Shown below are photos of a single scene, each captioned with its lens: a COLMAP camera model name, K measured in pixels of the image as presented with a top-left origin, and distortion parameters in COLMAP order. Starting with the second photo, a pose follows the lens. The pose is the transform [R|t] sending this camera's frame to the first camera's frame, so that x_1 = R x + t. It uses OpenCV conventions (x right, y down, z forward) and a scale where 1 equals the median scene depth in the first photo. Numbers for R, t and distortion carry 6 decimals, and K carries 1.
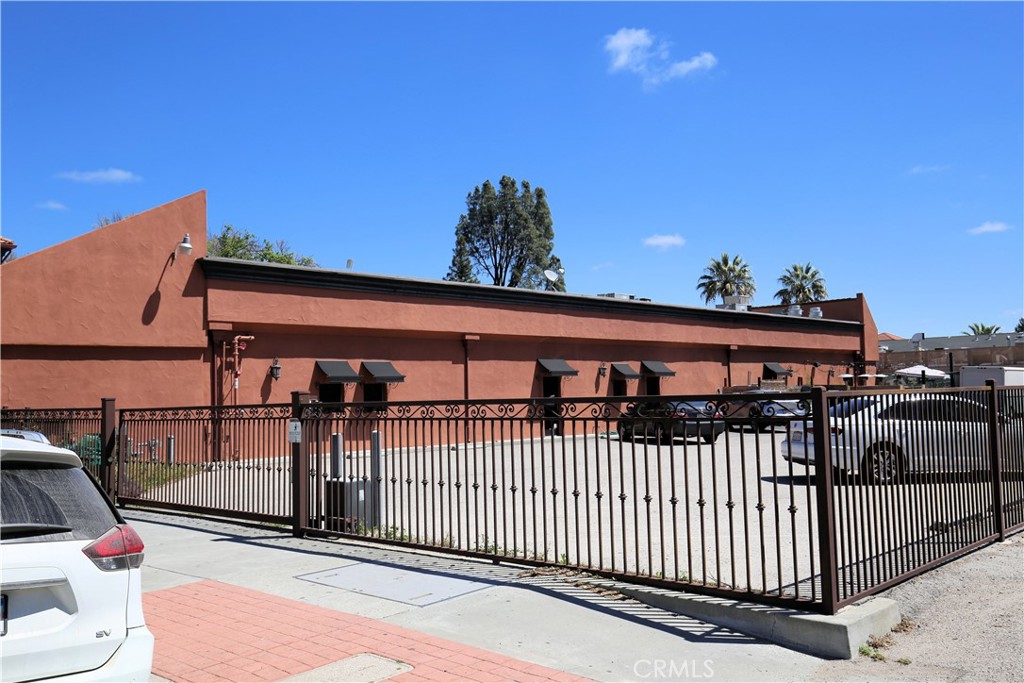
lens RADIAL K [[887.3, 0, 512.0], [0, 887.3, 341.5], [0, 0, 1]] dist [0.027355, -0.000673]
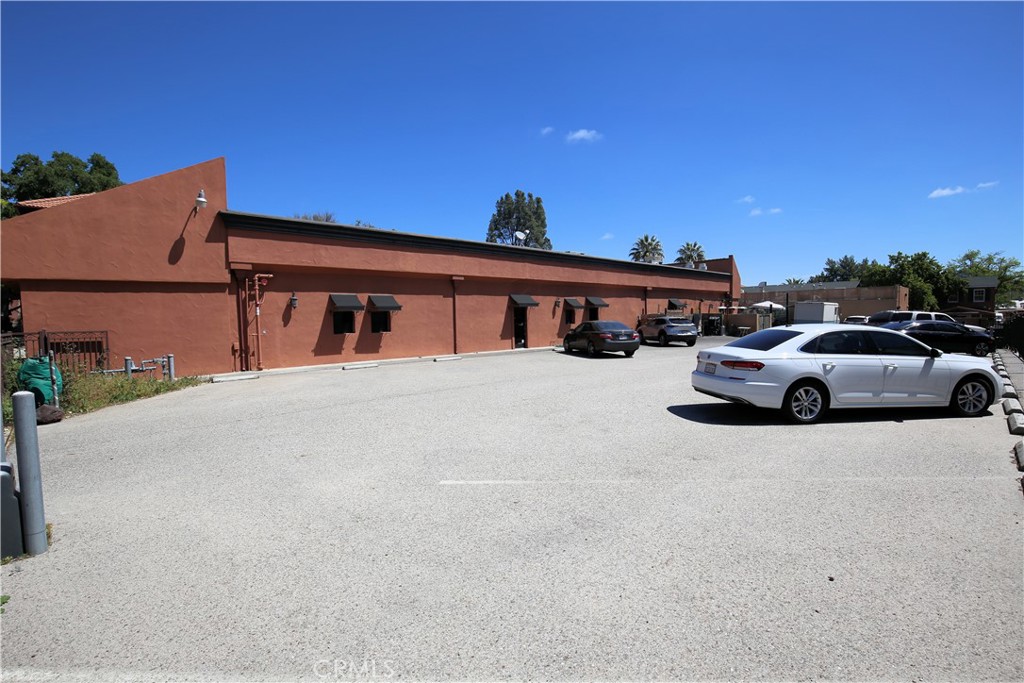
lens RADIAL K [[474.4, 0, 509.7], [0, 474.4, 343.5], [0, 0, 1]] dist [-0.036586, 0.007635]
pose [[0.999084, 0.006310, -0.042322, 0.060814], [-0.001439, 0.993464, 0.114139, 0.010768], [0.042765, -0.113974, 0.992563, 0.236610]]
